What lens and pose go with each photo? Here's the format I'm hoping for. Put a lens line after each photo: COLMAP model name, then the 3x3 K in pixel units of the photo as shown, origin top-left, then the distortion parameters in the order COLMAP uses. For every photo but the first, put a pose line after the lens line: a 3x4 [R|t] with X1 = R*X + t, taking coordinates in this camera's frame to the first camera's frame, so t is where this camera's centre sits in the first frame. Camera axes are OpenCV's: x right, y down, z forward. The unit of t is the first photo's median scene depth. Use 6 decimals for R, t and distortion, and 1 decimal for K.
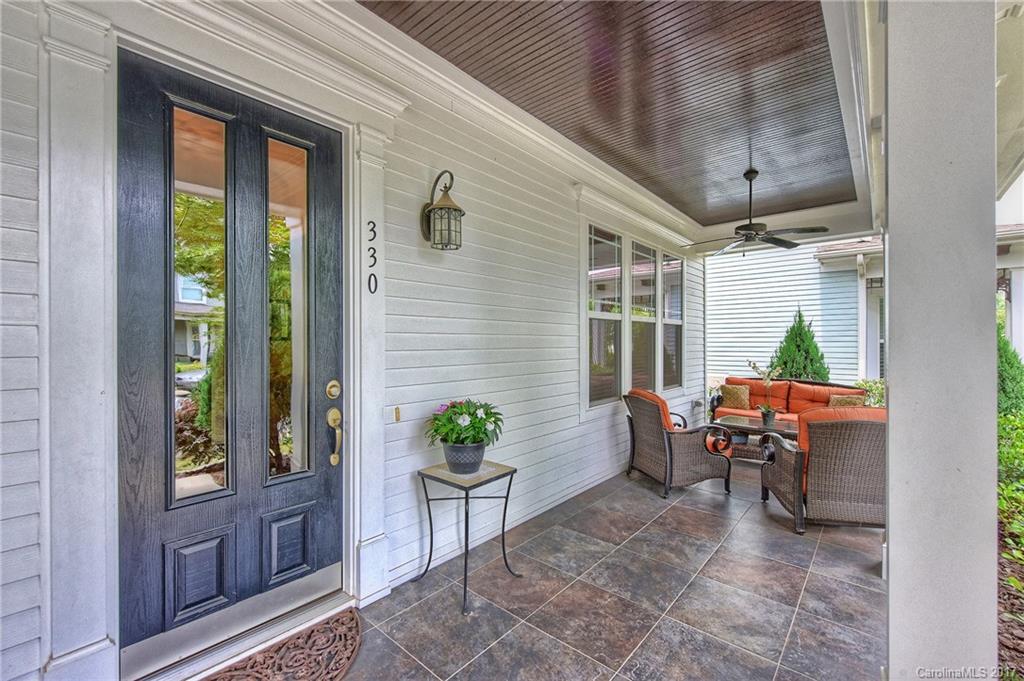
lens RADIAL K [[429.9, 0, 511.6], [0, 429.9, 343.9], [0, 0, 1]] dist [0.000287, 0.000038]
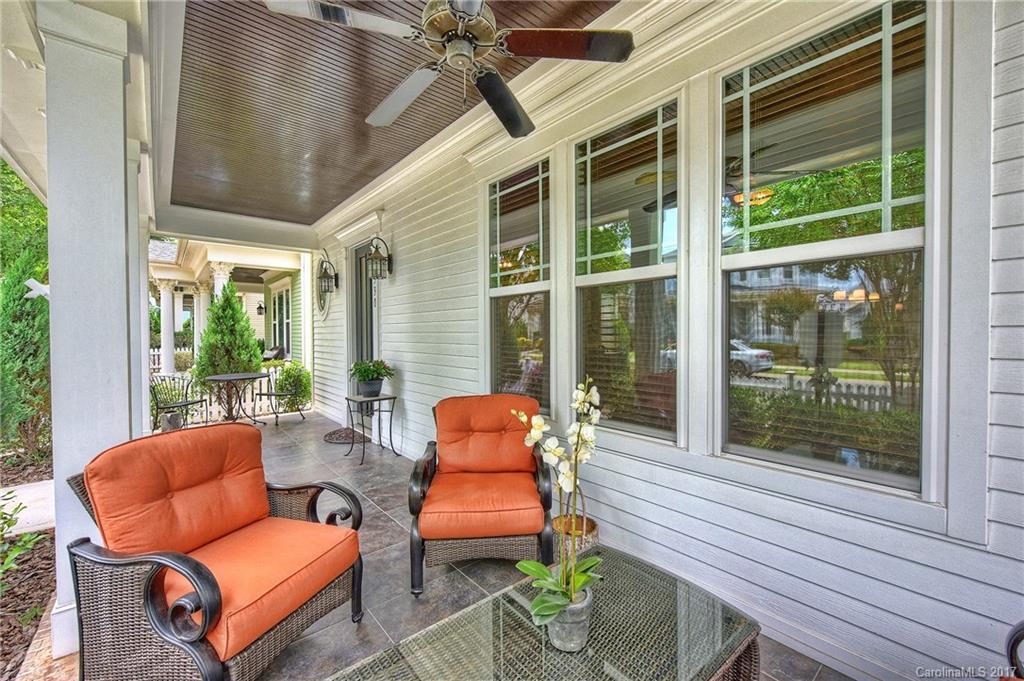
lens RADIAL K [[429.9, 0, 512.4], [0, 429.9, 339.0], [0, 0, 1]] dist [0.000287, 0.000038]
pose [[-0.175901, 0.017241, -0.984257, 1.203212], [0.008033, 0.999838, 0.016078, 0.010544], [0.984375, -0.005078, -0.176011, 1.435651]]
